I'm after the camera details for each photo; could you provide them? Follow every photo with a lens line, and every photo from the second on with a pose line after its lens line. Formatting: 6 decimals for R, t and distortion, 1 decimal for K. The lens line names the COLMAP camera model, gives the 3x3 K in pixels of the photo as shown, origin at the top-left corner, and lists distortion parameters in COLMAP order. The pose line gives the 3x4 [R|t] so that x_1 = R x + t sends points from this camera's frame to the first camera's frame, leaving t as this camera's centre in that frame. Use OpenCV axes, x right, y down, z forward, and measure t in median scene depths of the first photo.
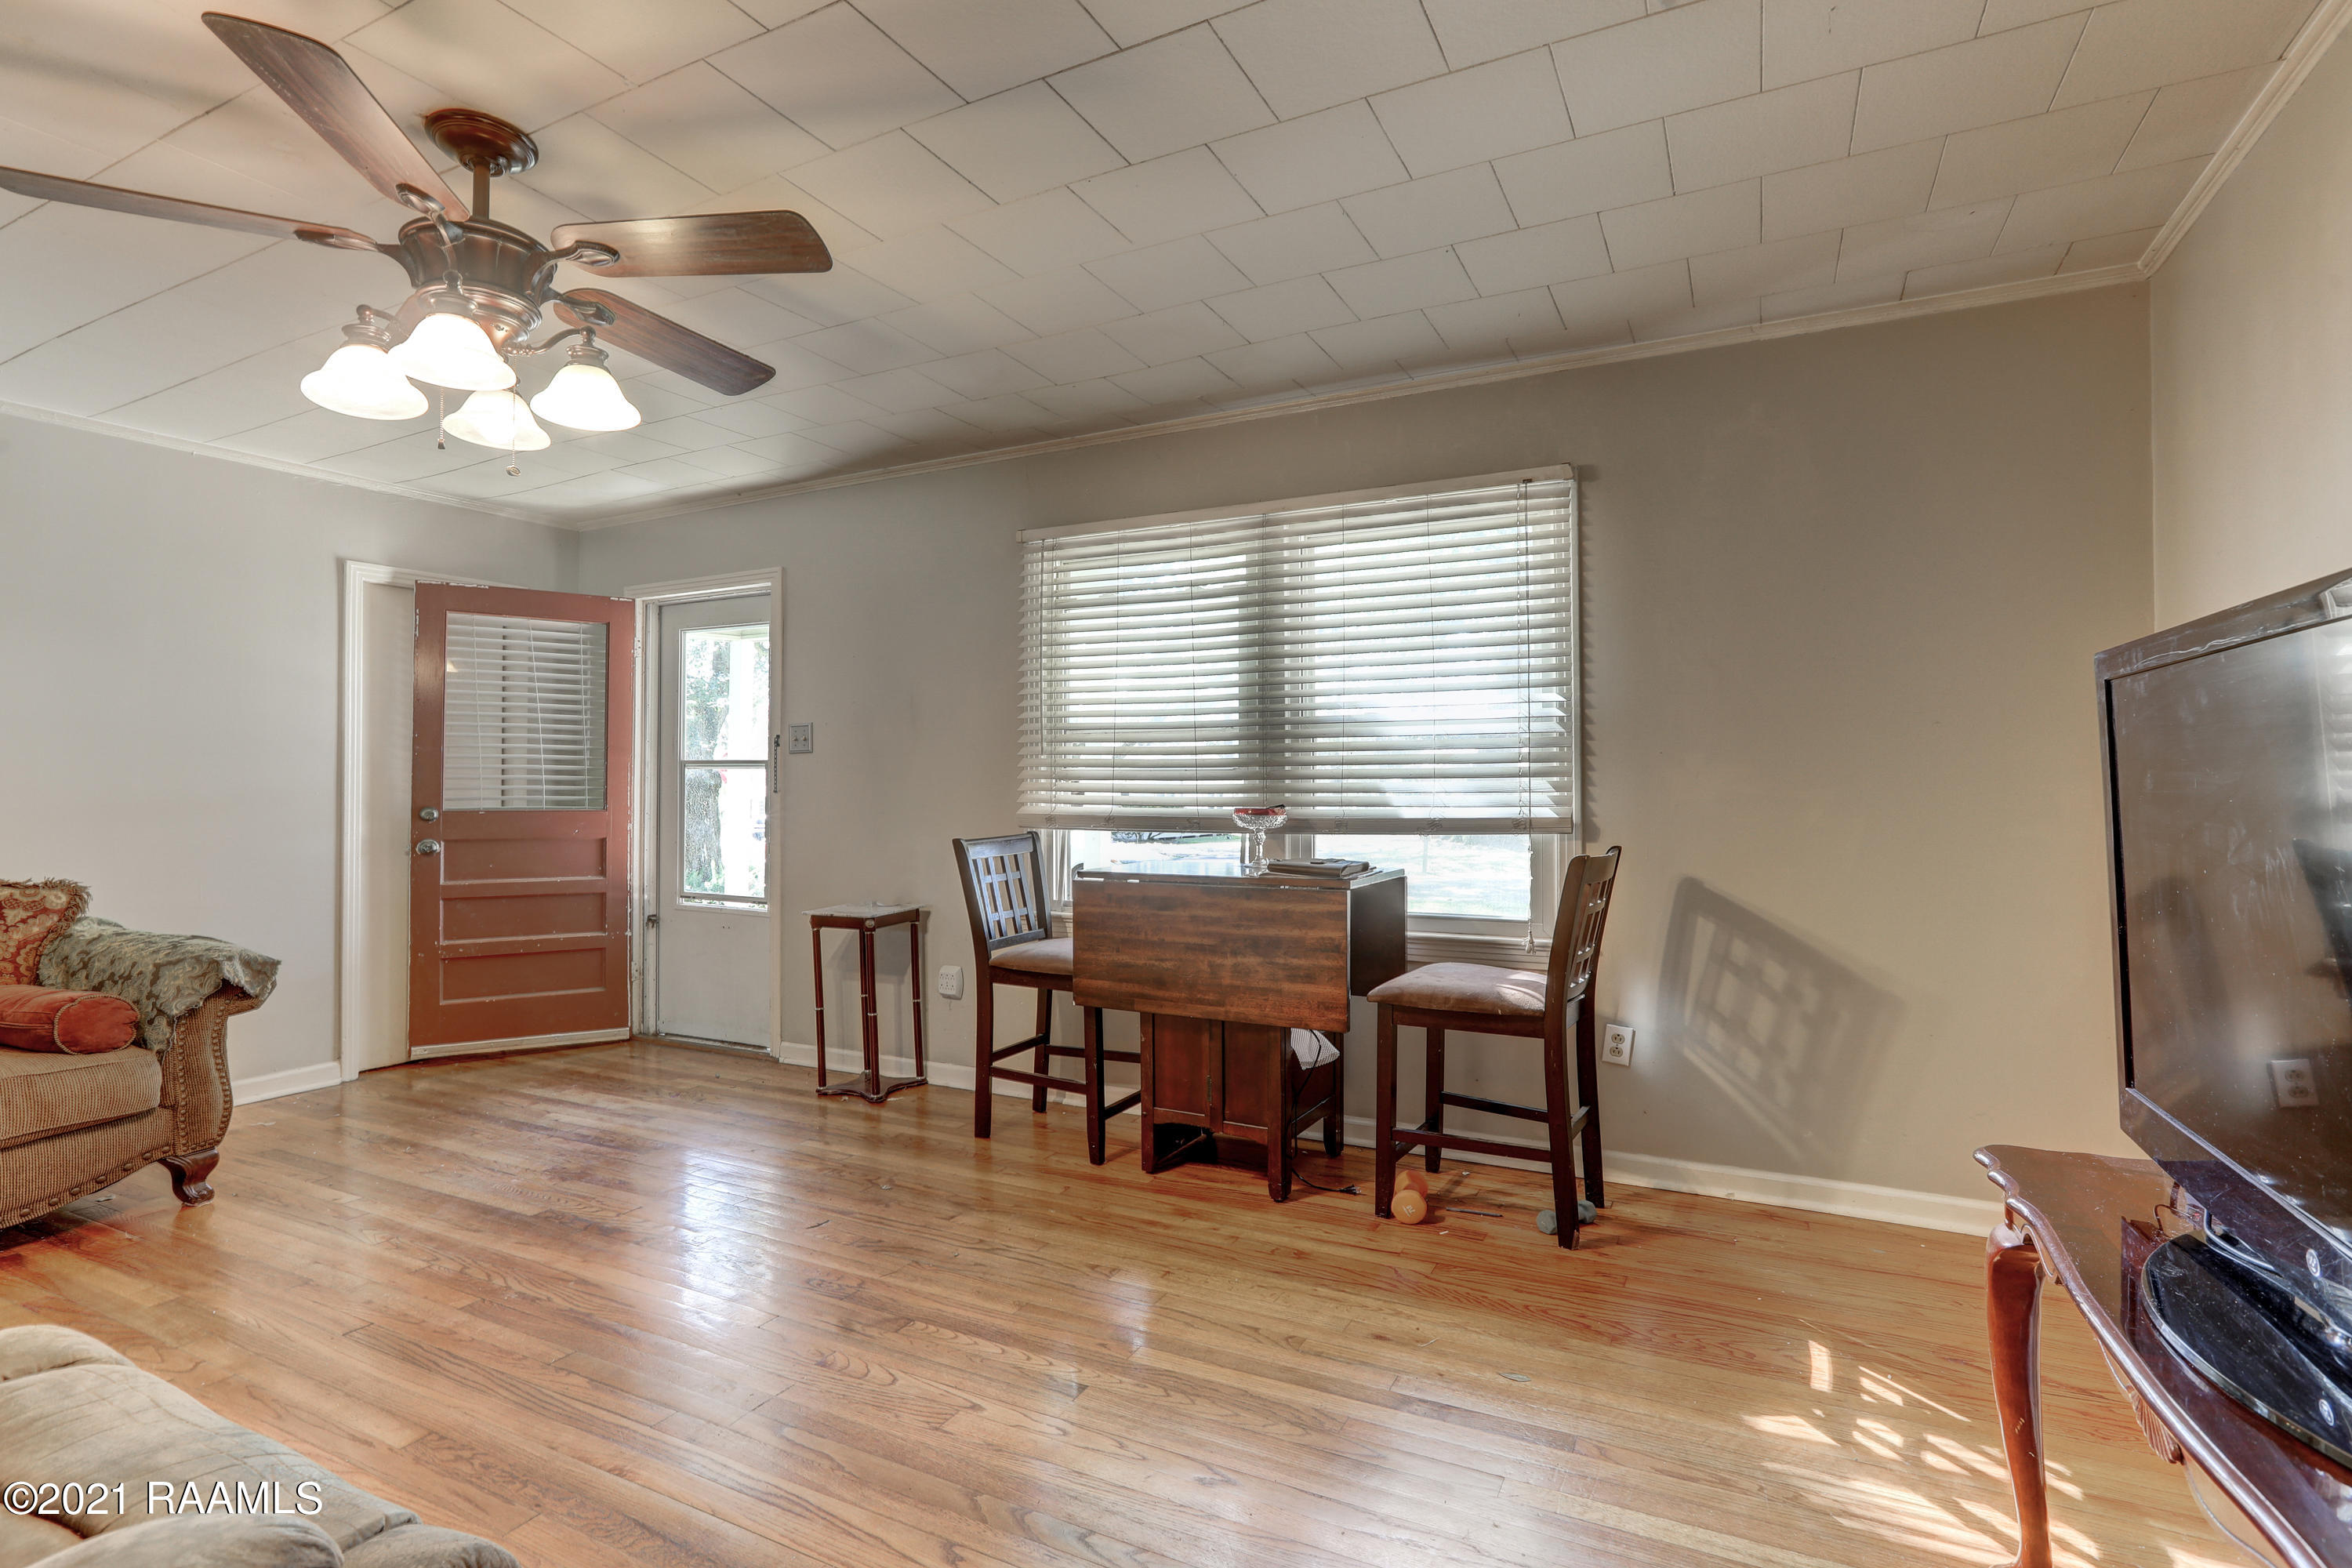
lens RADIAL K [[1202.7, 0, 1176.0], [0, 1202.7, 784.0], [0, 0, 1]] dist [0.000185, 0.000750]
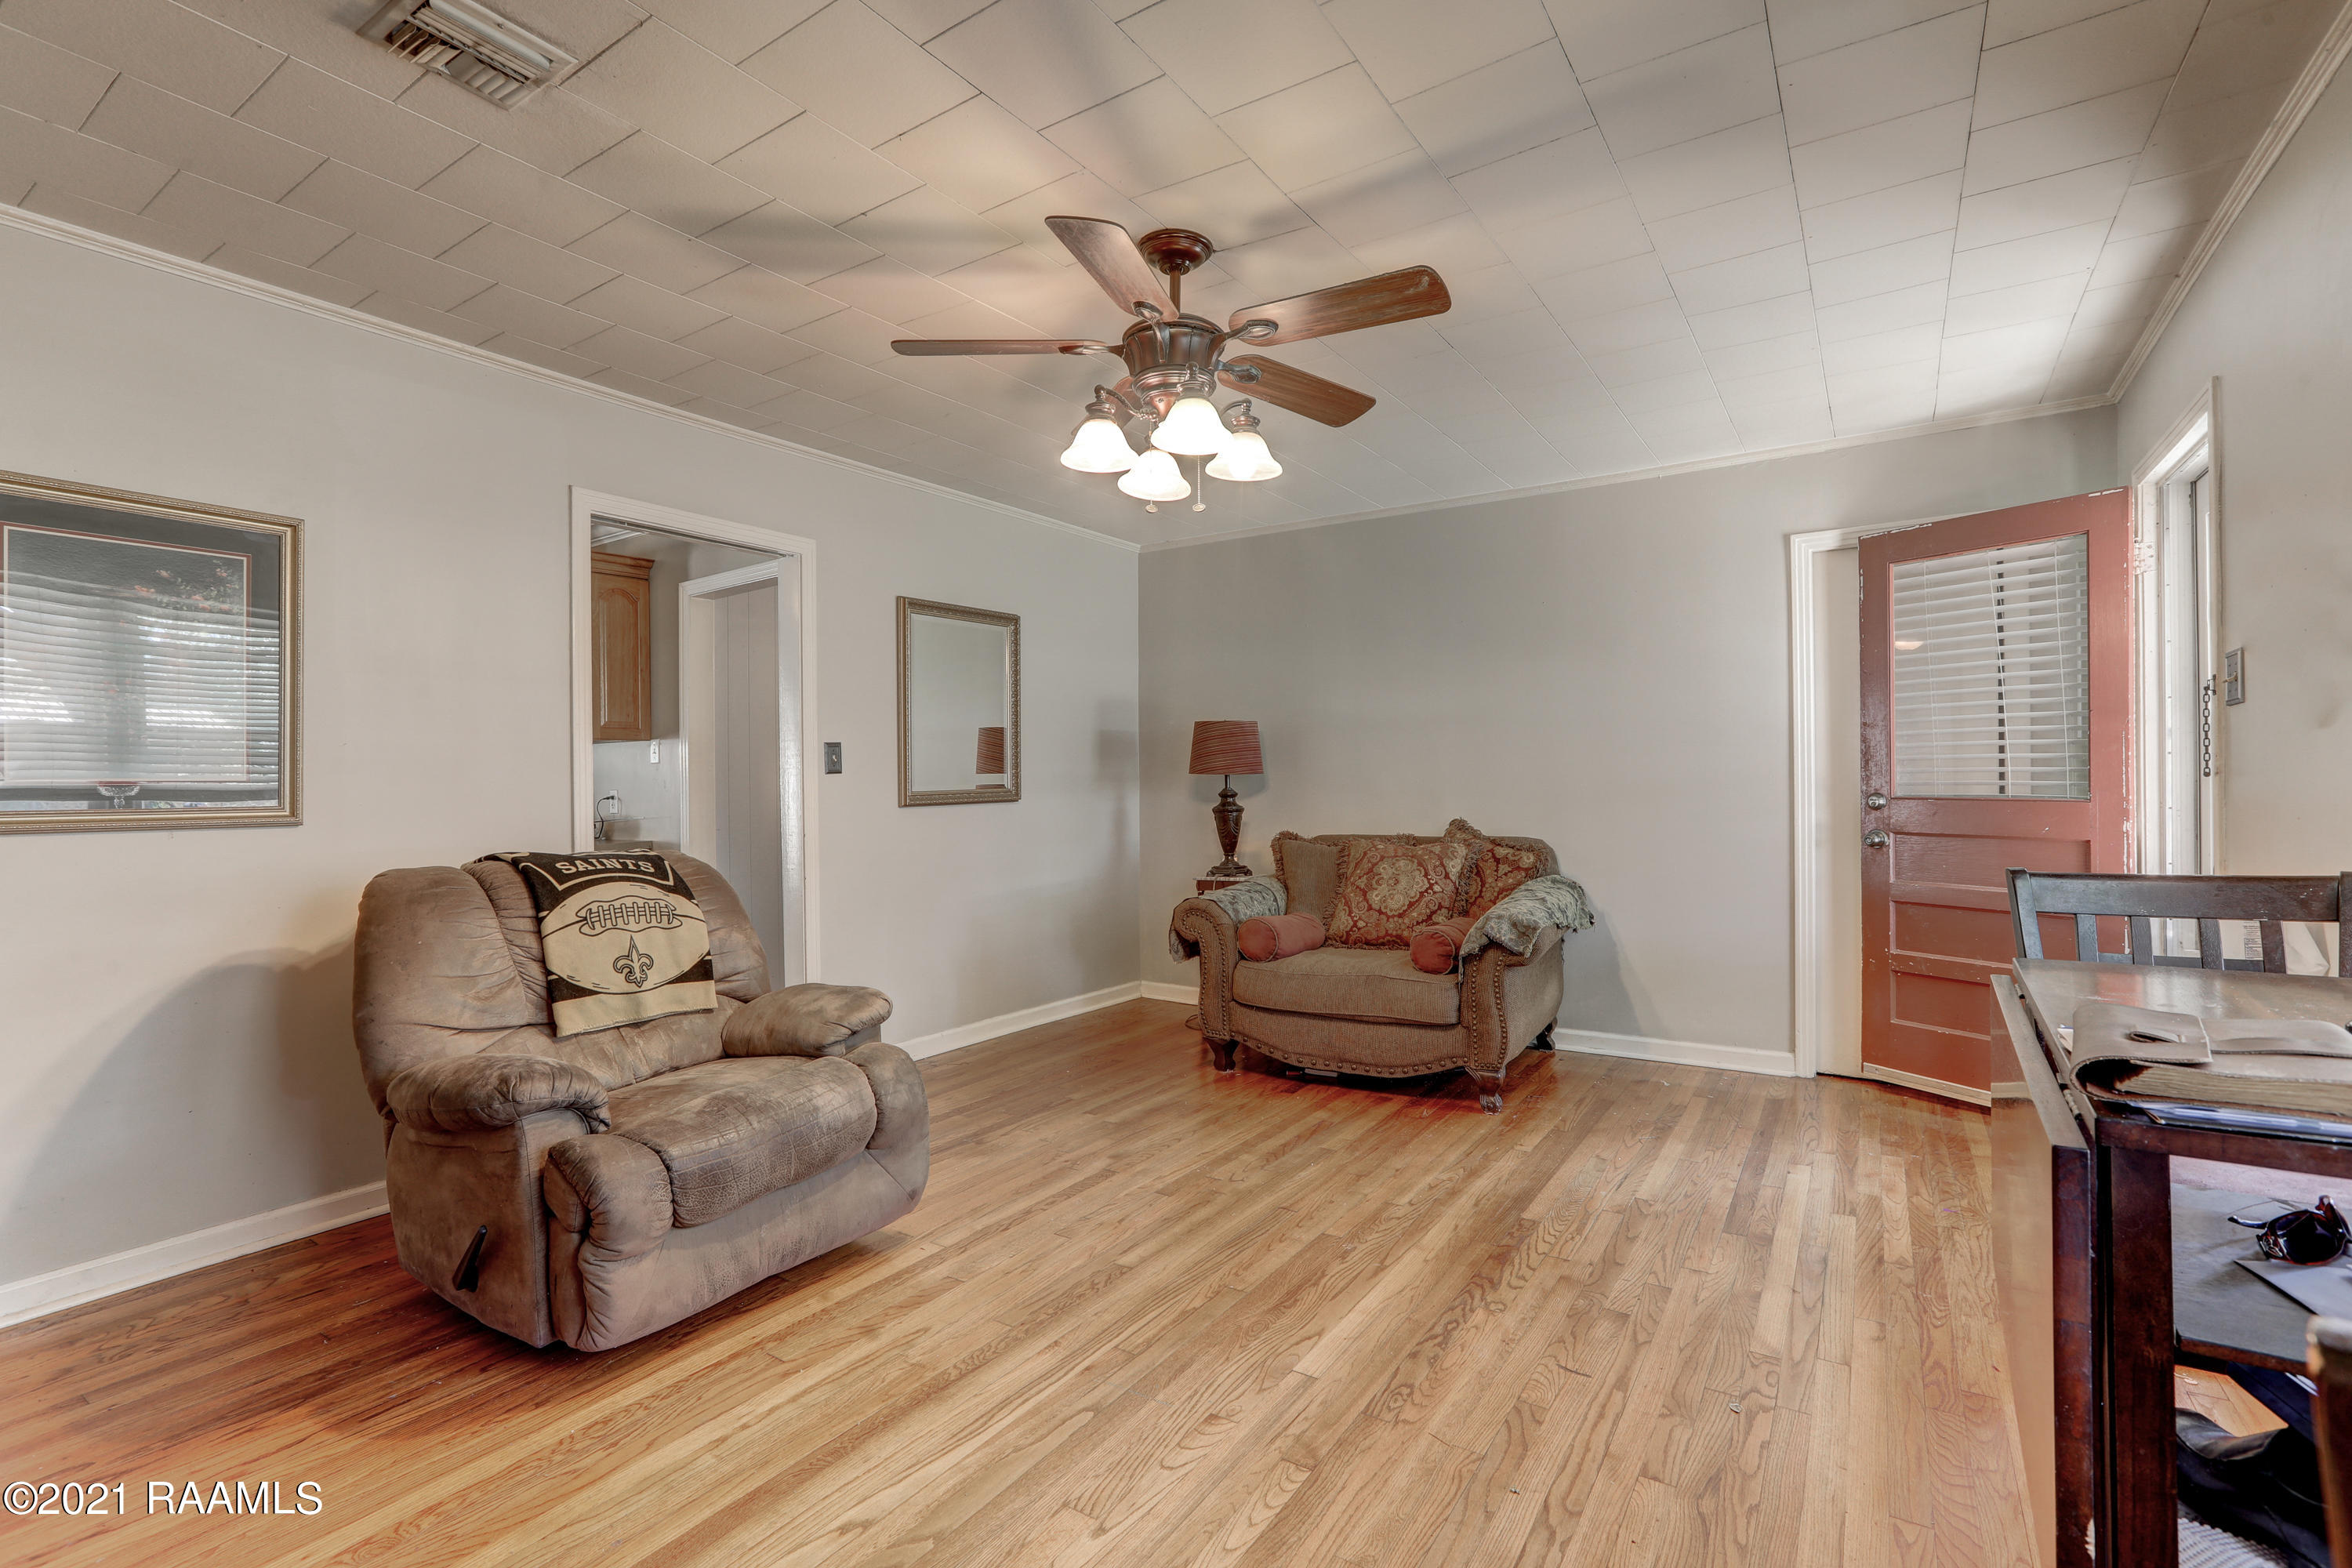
lens RADIAL K [[1244.8, 0, 1176.0], [0, 1244.8, 784.0], [0, 0, 1]] dist [-0.013956, -0.000048]
pose [[-0.204293, 0.001890, -0.978908, 0.483445], [0.013905, 0.999903, -0.000971, 0.008004], [0.978811, -0.013810, -0.204300, 0.918133]]
